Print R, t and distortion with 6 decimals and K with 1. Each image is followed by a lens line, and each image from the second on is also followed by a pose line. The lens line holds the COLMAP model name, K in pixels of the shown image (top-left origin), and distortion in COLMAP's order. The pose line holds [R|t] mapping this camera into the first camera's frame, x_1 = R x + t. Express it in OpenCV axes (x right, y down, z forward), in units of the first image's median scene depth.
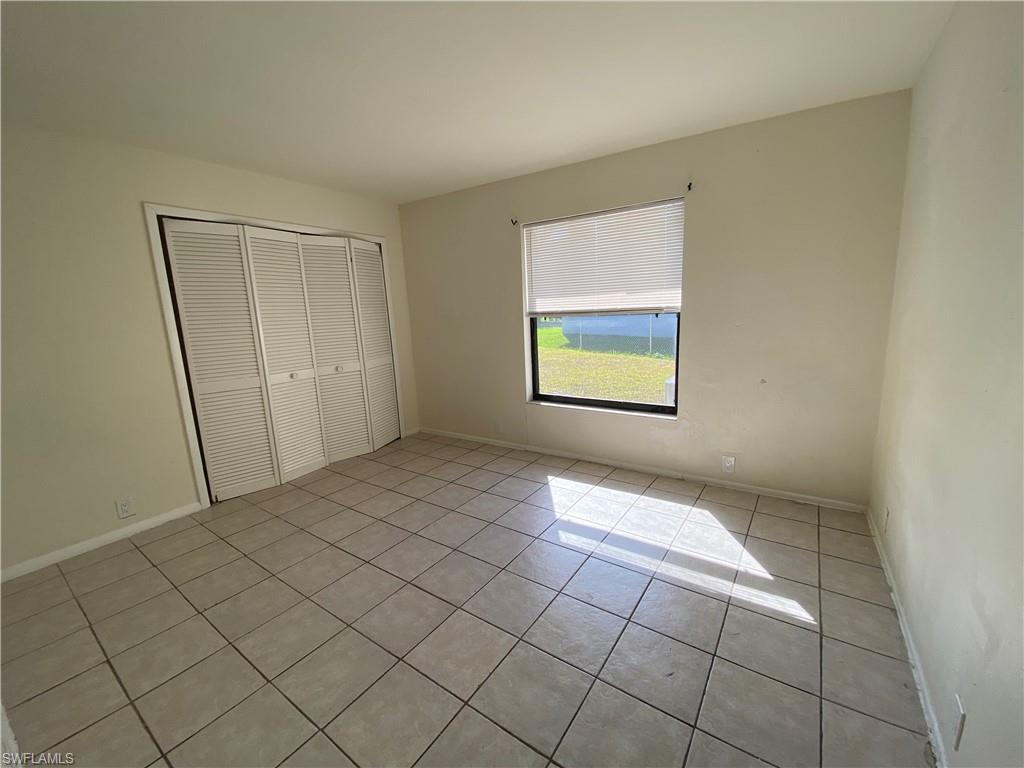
lens RADIAL K [[414.5, 0, 512.0], [0, 414.5, 384.0], [0, 0, 1]] dist [0.046668, -0.037335]
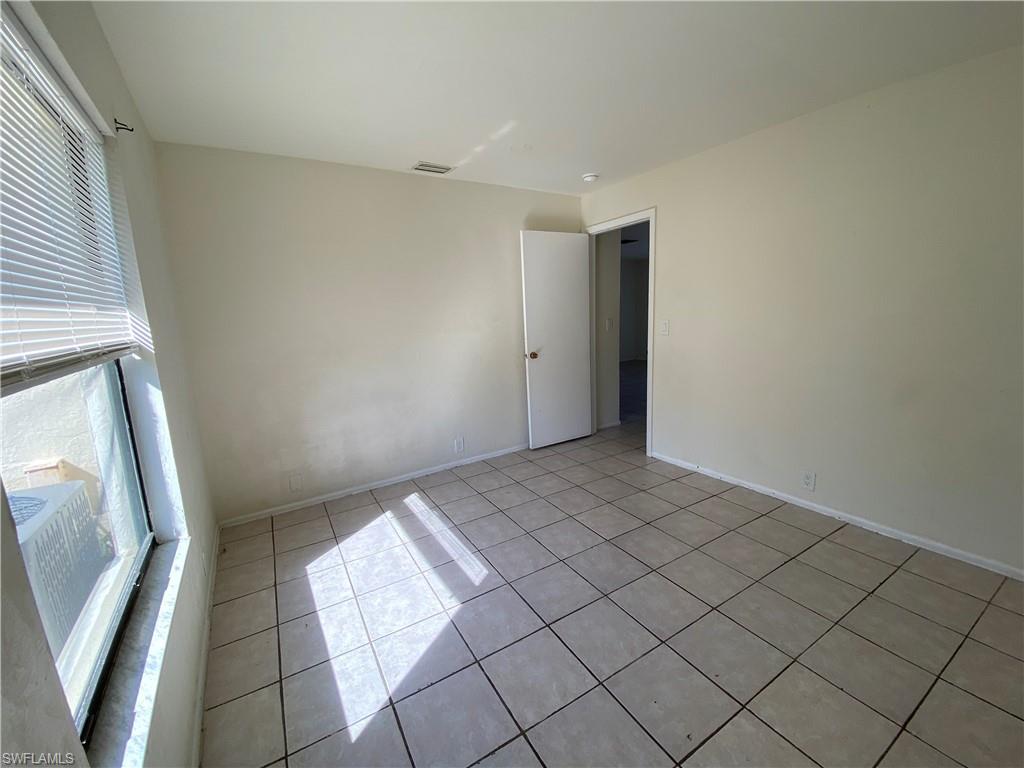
lens RADIAL K [[414.5, 0, 512.0], [0, 414.5, 384.0], [0, 0, 1]] dist [0.046668, -0.037335]
pose [[-0.909814, 0.000914, 0.415016, -0.356260], [0.145256, 0.937448, 0.316371, -0.333860], [-0.388767, 0.348123, -0.853036, 1.856414]]
